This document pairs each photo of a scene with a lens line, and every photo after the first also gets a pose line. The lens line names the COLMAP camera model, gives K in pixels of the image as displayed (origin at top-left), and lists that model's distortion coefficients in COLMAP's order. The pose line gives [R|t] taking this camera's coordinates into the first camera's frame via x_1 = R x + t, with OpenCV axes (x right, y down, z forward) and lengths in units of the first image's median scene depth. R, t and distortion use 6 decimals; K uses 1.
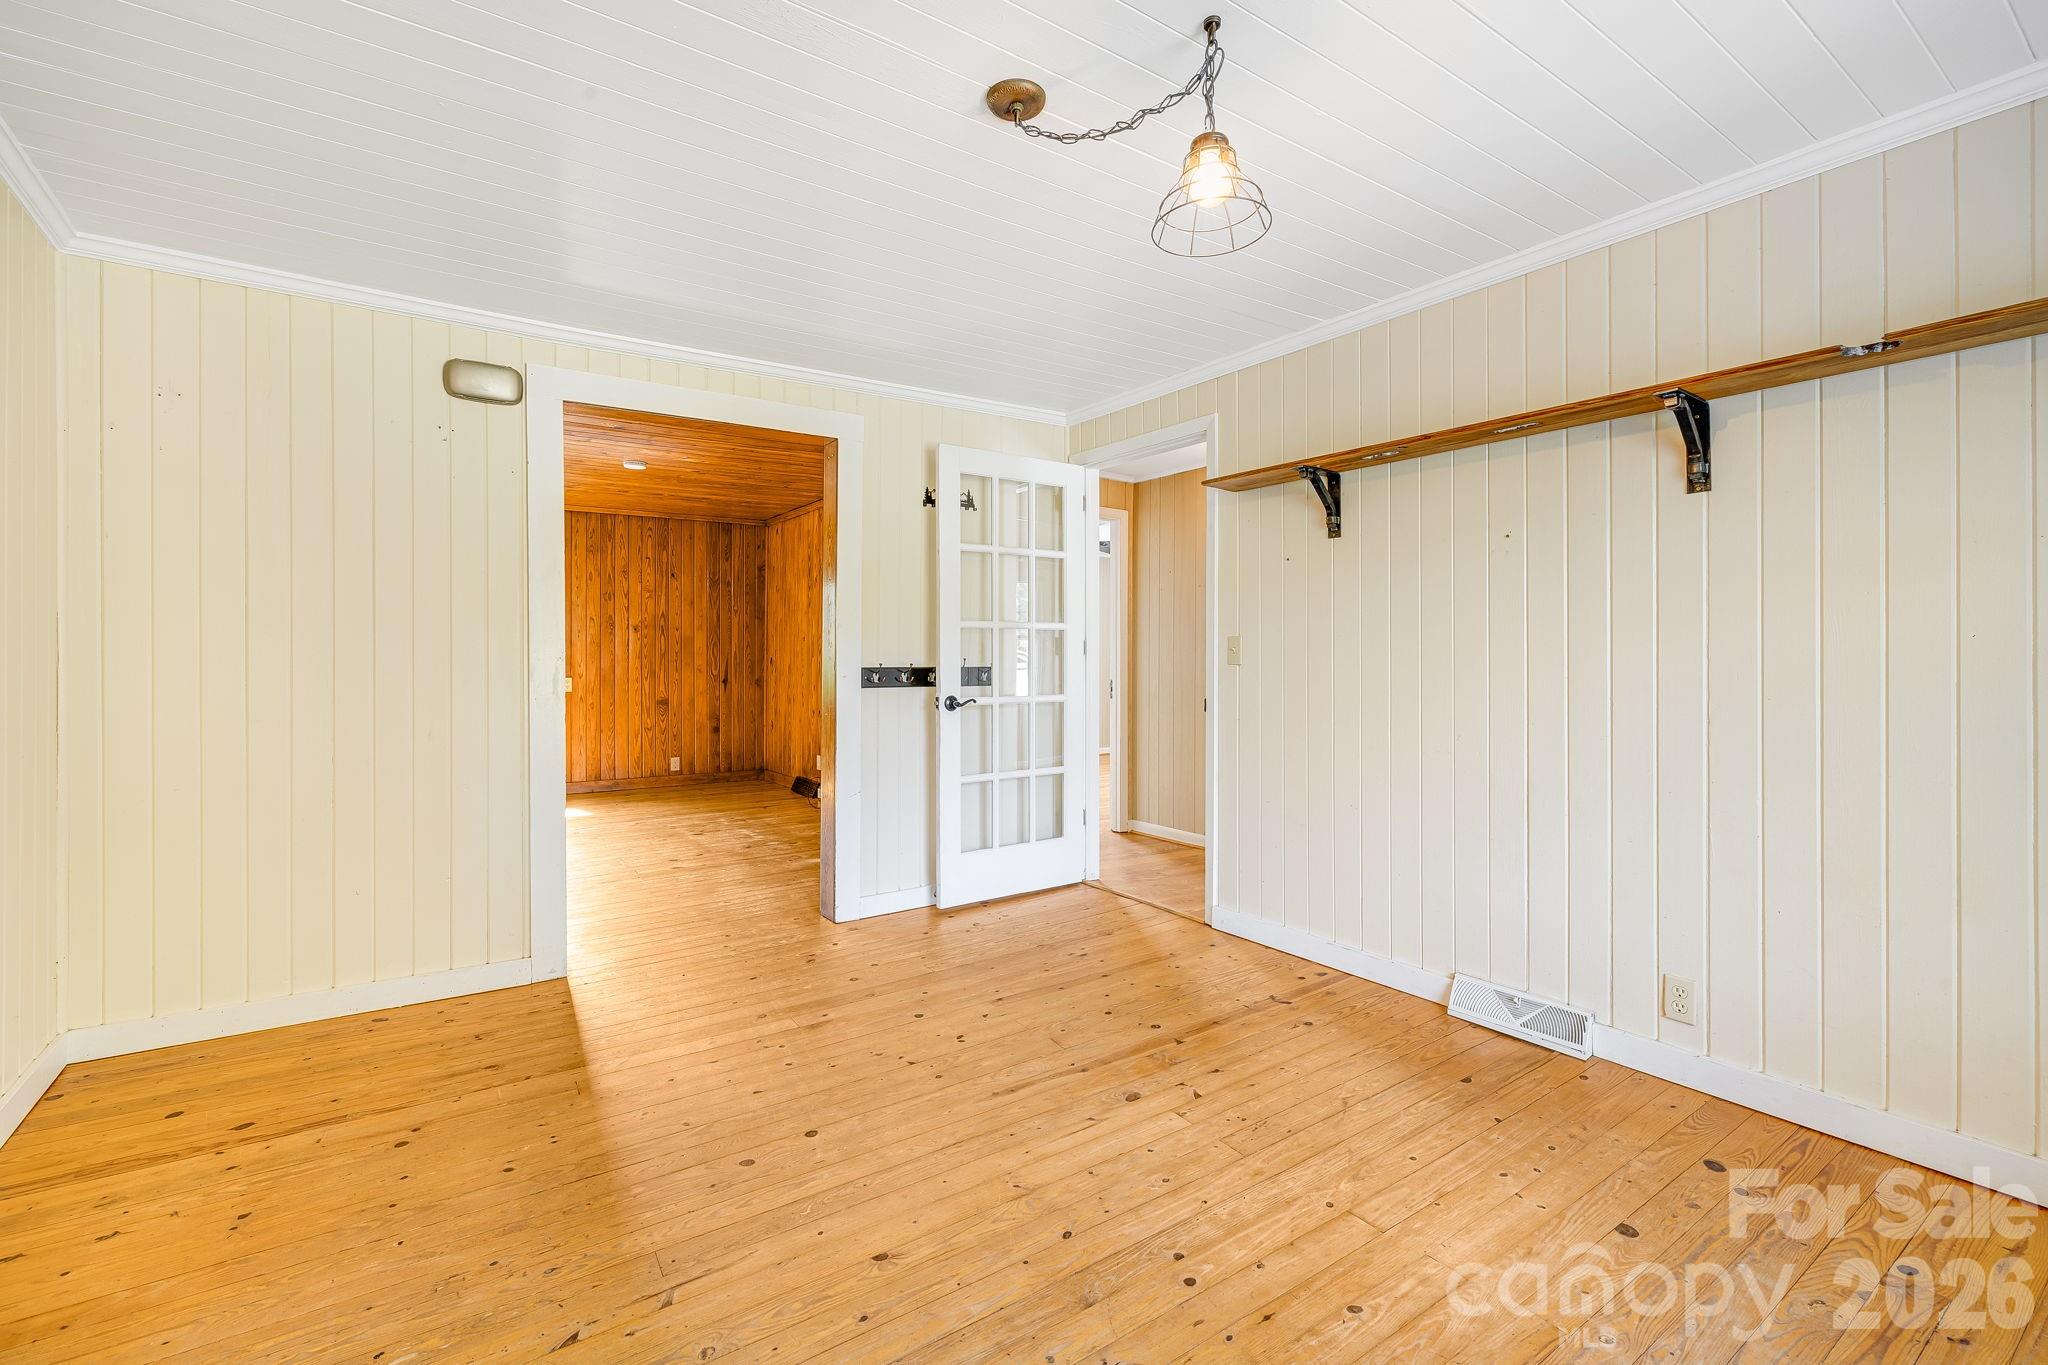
lens RADIAL K [[864.7, 0, 1027.1], [0, 864.7, 661.2], [0, 0, 1]] dist [-0.002230, -0.000939]
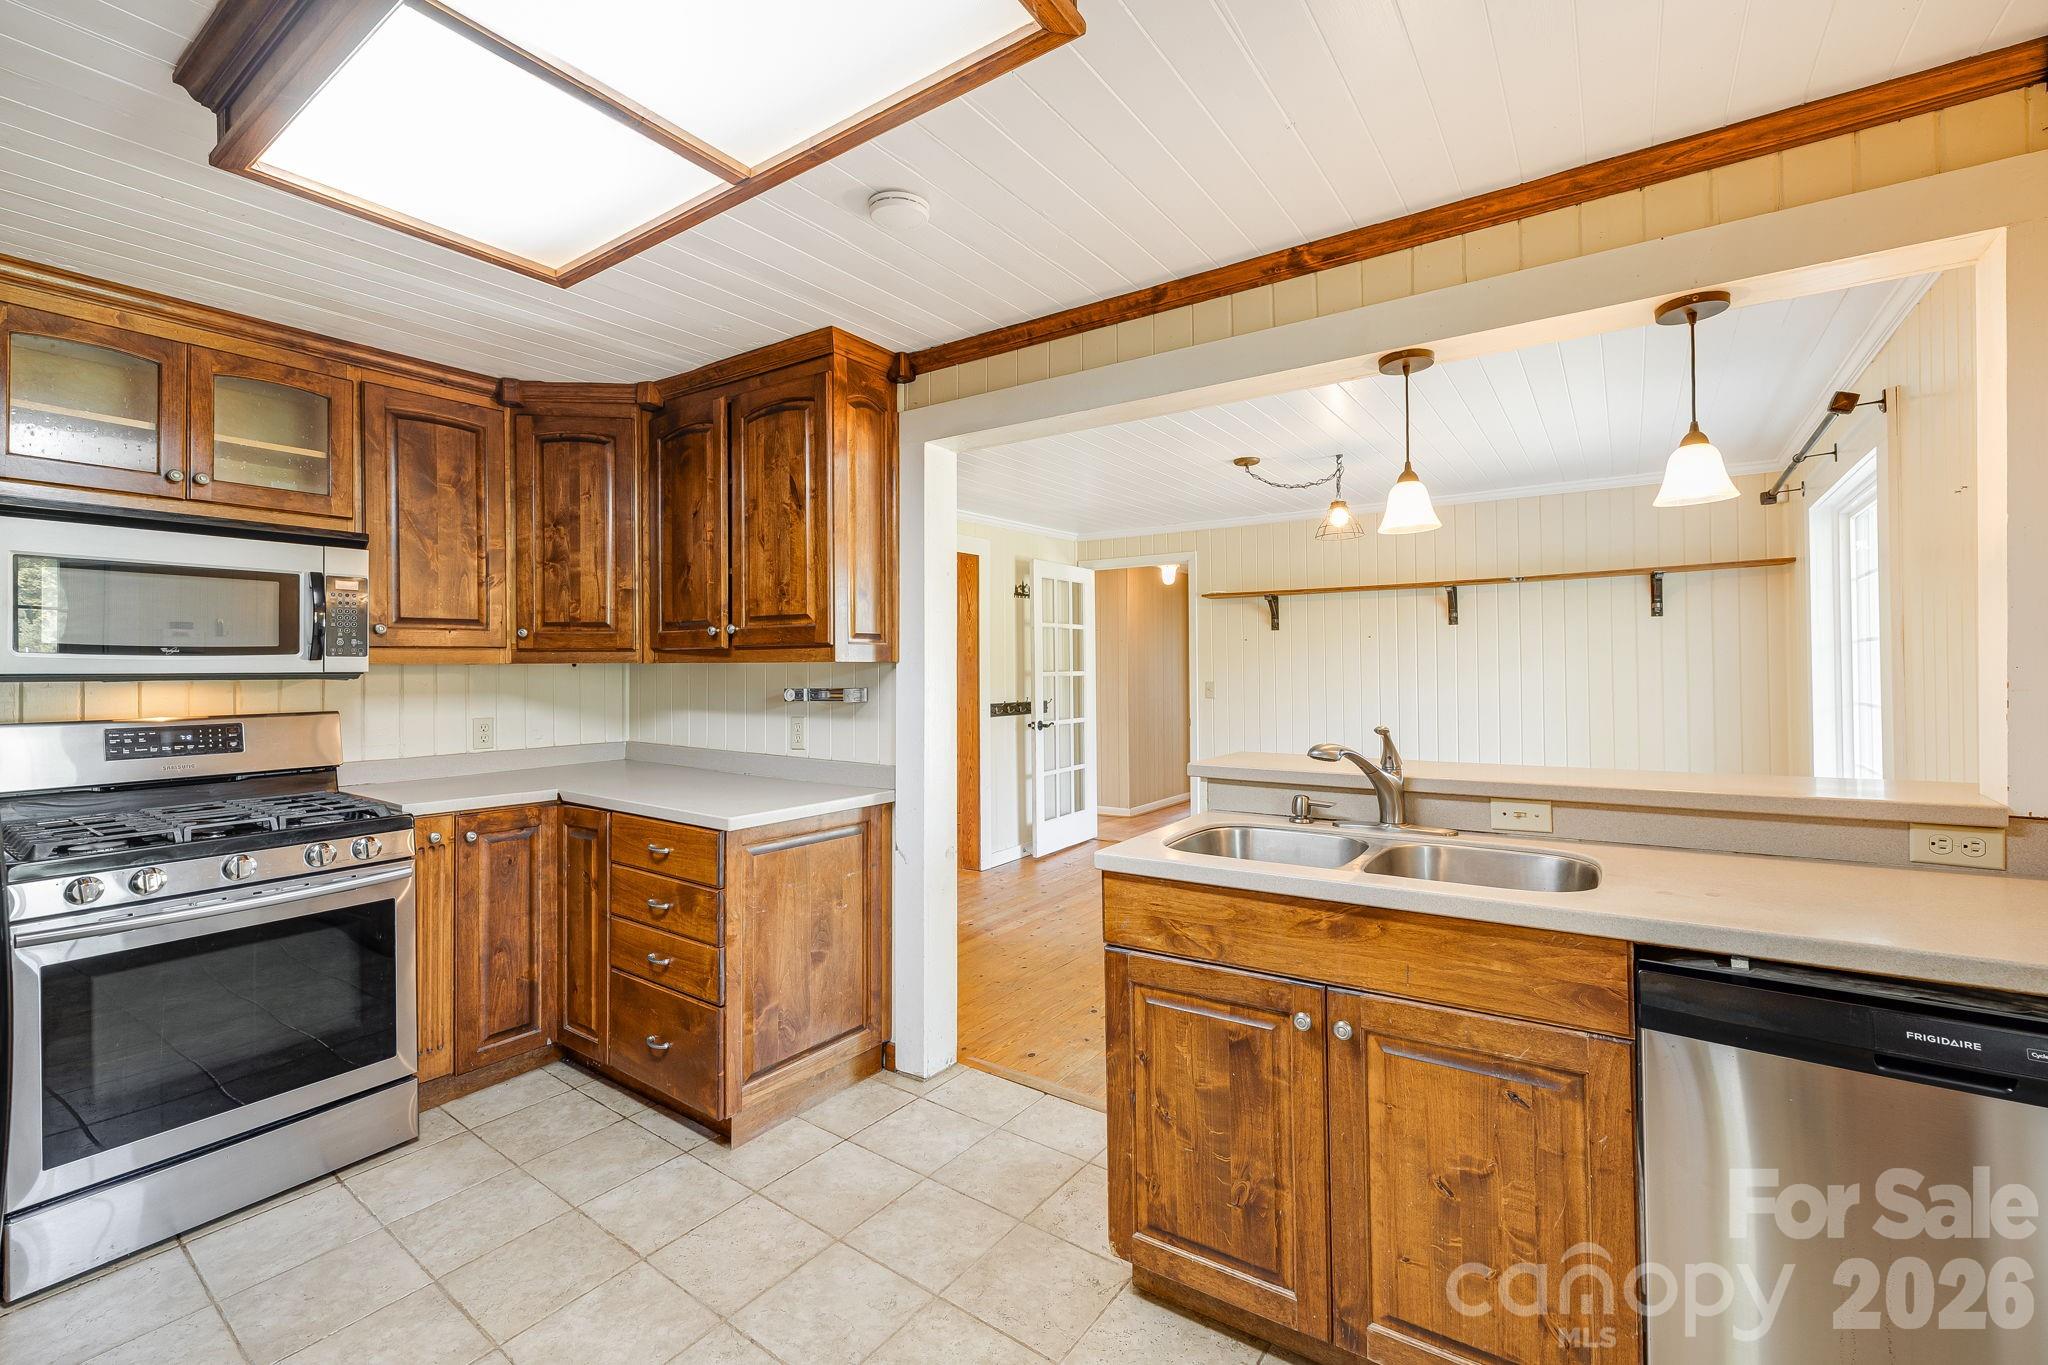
lens RADIAL K [[864.7, 0, 1025.0], [0, 864.7, 668.2], [0, 0, 1]] dist [-0.002230, -0.000939]
pose [[0.932068, -0.005779, 0.362238, -0.687640], [0.008351, 0.999950, -0.005533, -0.046302], [-0.362188, 0.008182, 0.932069, -0.451142]]
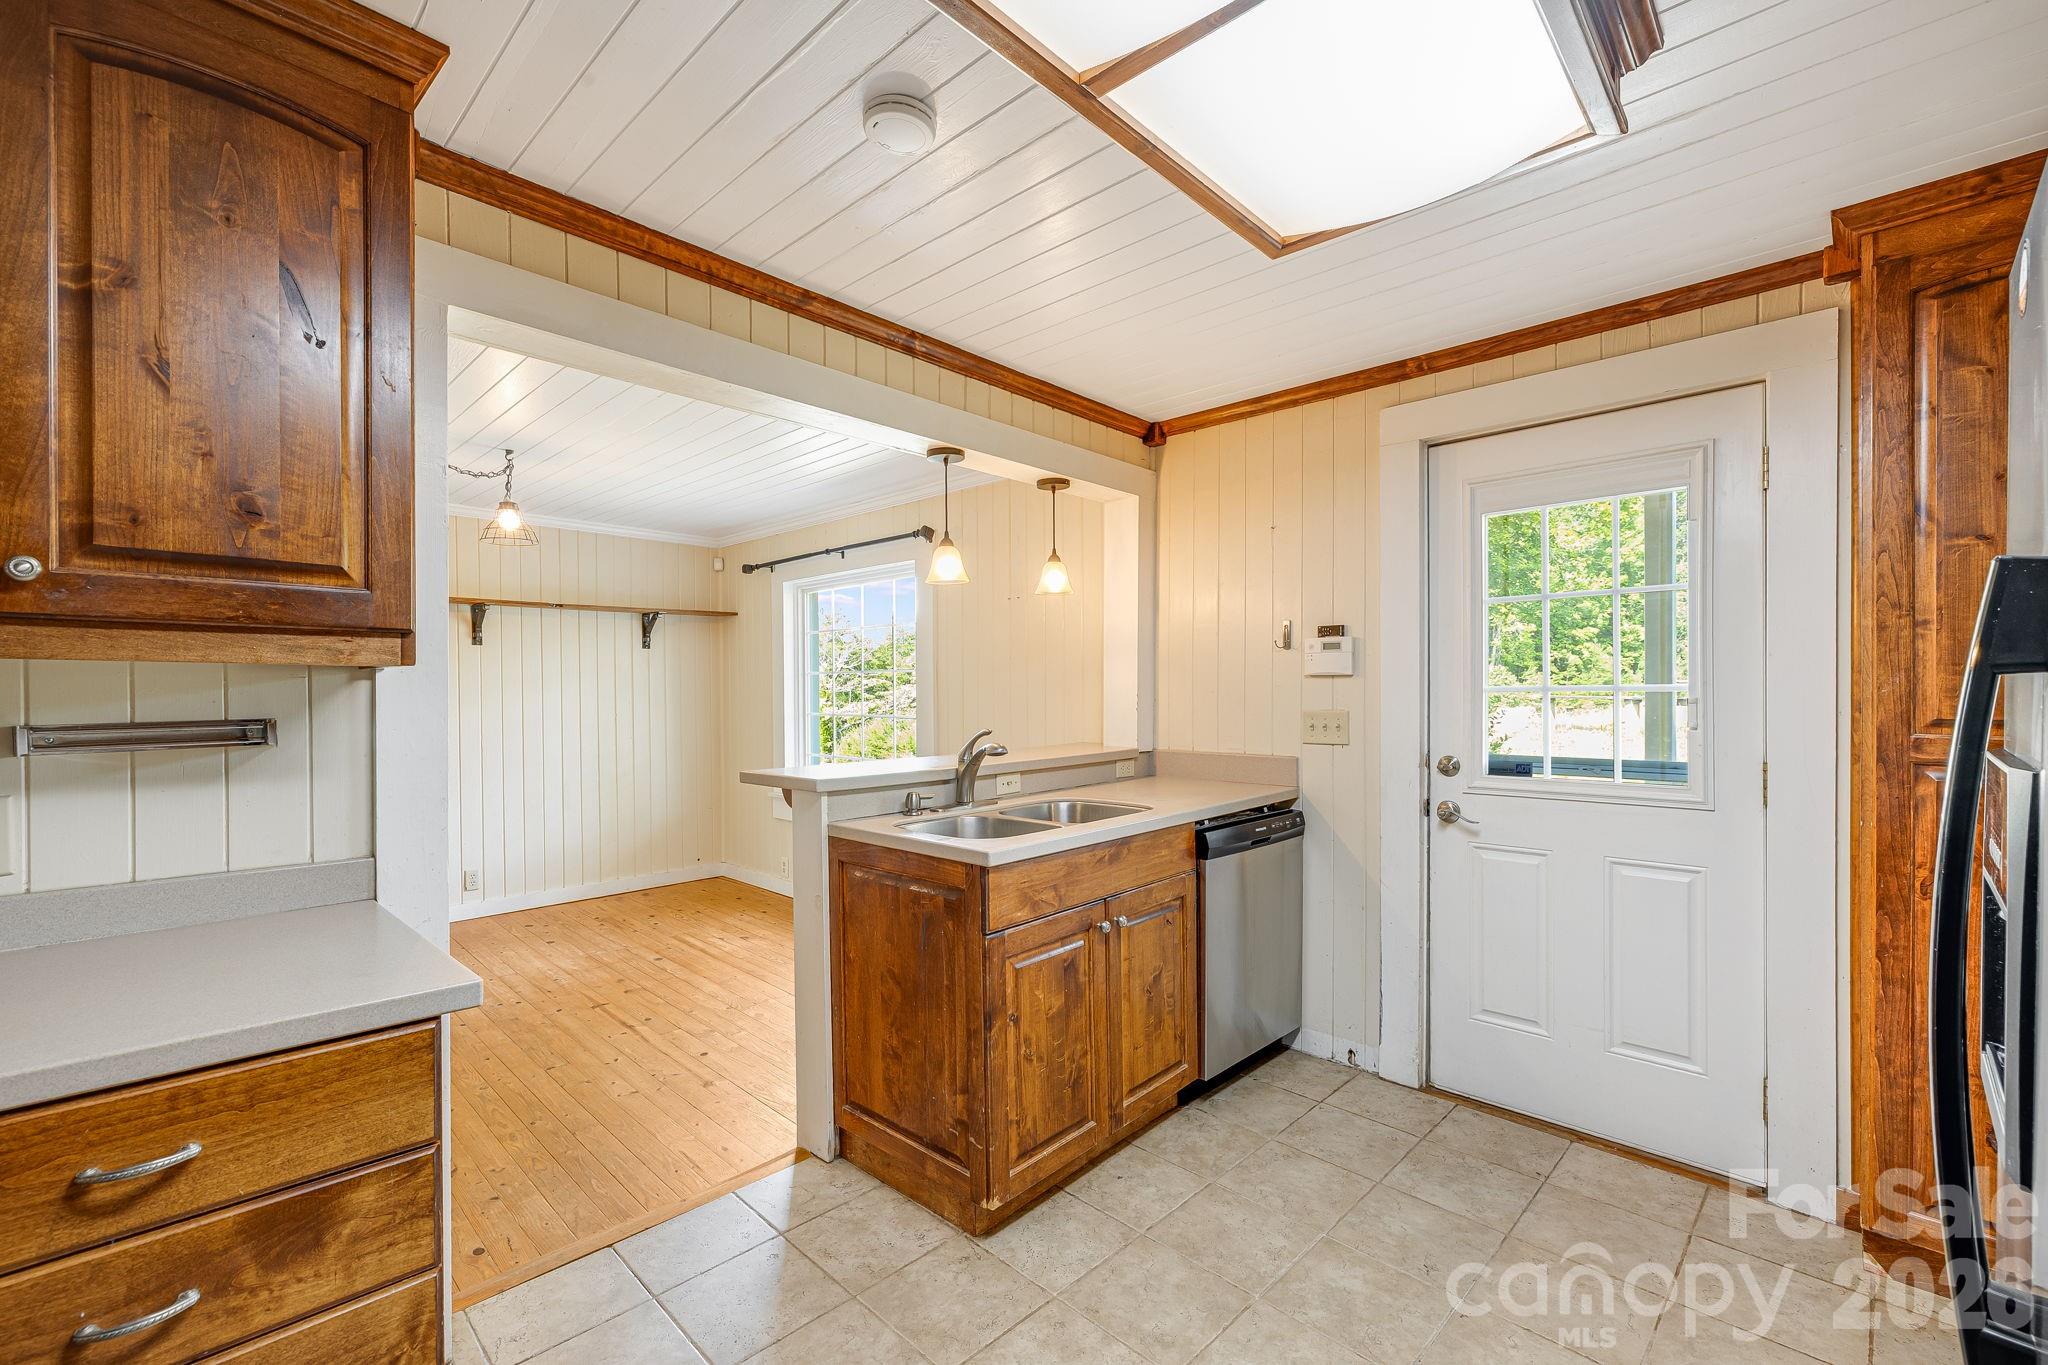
lens RADIAL K [[864.7, 0, 993.6], [0, 864.7, 702.9], [0, 0, 1]] dist [-0.002230, -0.000939]
pose [[-0.194857, -0.013236, 0.980742, -0.992841], [0.007809, 0.999856, 0.015045, -0.044261], [-0.980801, 0.010591, -0.194726, 0.086143]]
